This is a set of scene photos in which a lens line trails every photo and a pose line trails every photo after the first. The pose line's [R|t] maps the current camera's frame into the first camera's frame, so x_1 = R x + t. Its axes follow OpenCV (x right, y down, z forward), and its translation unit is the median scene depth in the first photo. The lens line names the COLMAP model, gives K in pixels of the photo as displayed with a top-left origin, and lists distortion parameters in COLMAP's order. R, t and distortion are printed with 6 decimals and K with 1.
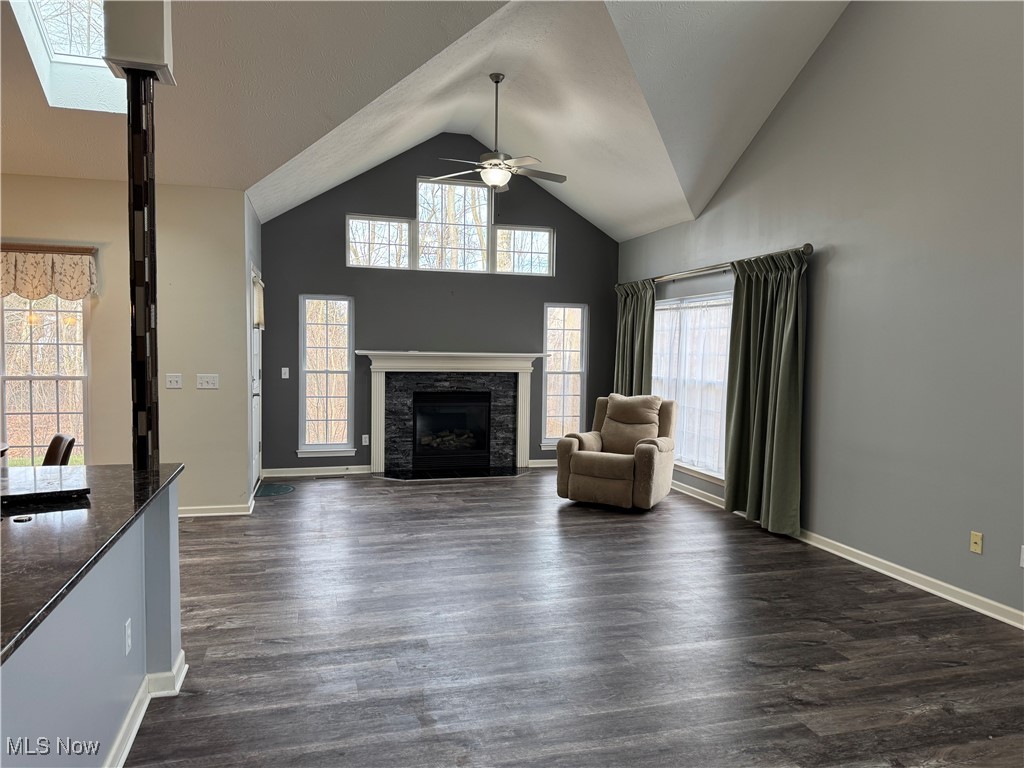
lens RADIAL K [[710.7, 0, 512.3], [0, 710.7, 389.0], [0, 0, 1]] dist [0.110696, -0.162177]
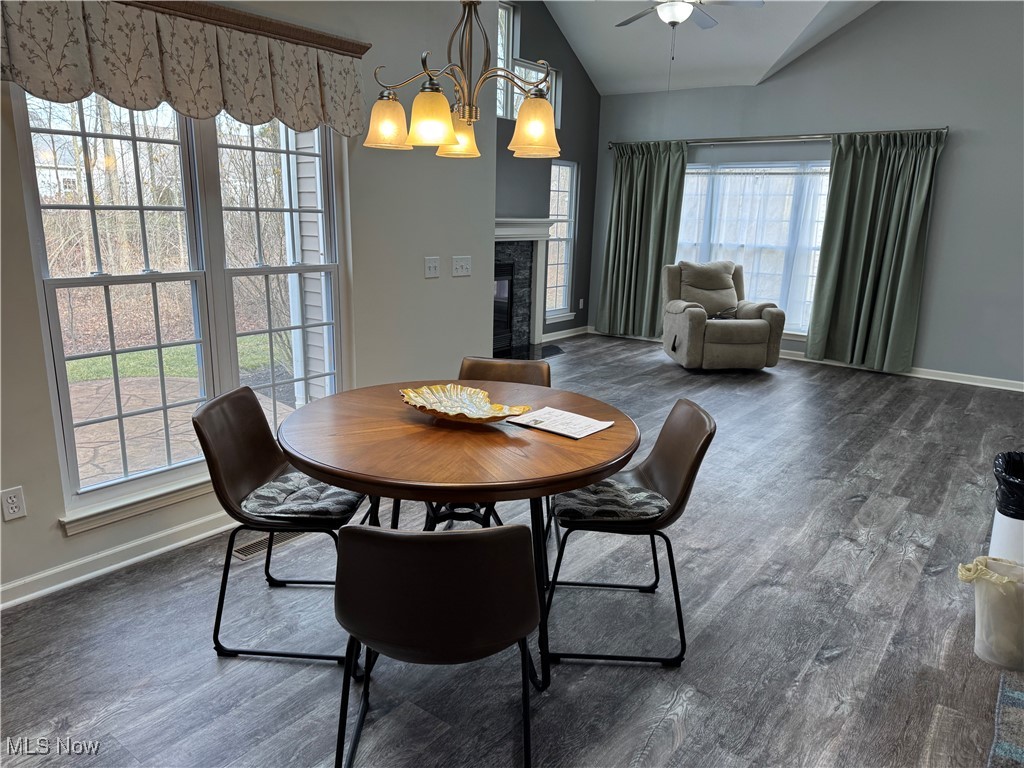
lens RADIAL K [[722.4, 0, 512.0], [0, 722.4, 384.0], [0, 0, 1]] dist [0.101642, -0.127711]
pose [[0.799502, -0.133826, 0.585566, -0.642639], [0.020508, 0.980378, 0.196056, -0.027653], [-0.600313, -0.144738, 0.786559, 0.297620]]
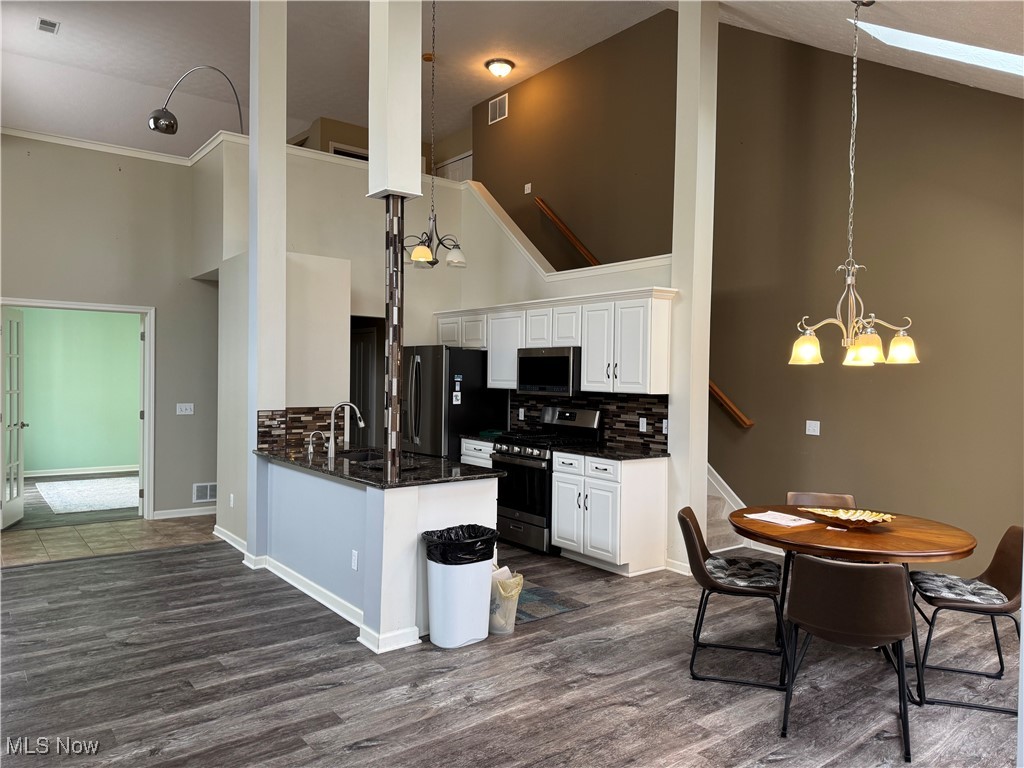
lens RADIAL K [[722.4, 0, 512.0], [0, 722.4, 384.0], [0, 0, 1]] dist [0.101642, -0.127711]
pose [[-0.929934, -0.024348, -0.366918, -0.081766], [-0.051132, 0.996674, 0.063454, -0.067540], [0.364153, 0.077769, -0.928086, 0.928688]]
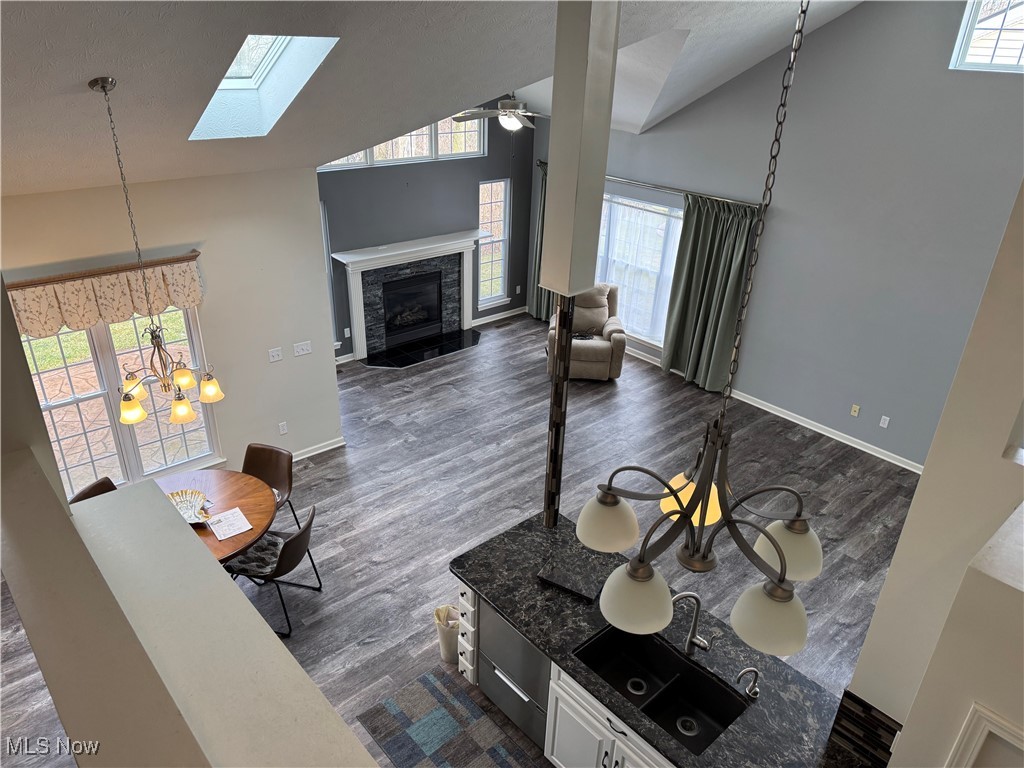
lens RADIAL K [[710.7, 0, 512.3], [0, 710.7, 389.0], [0, 0, 1]] dist [0.110696, -0.162177]
pose [[0.901655, -0.179419, 0.393481, -0.450329], [0.006258, 0.915192, 0.402969, -0.309015], [-0.432411, -0.360877, 0.826310, -0.056046]]
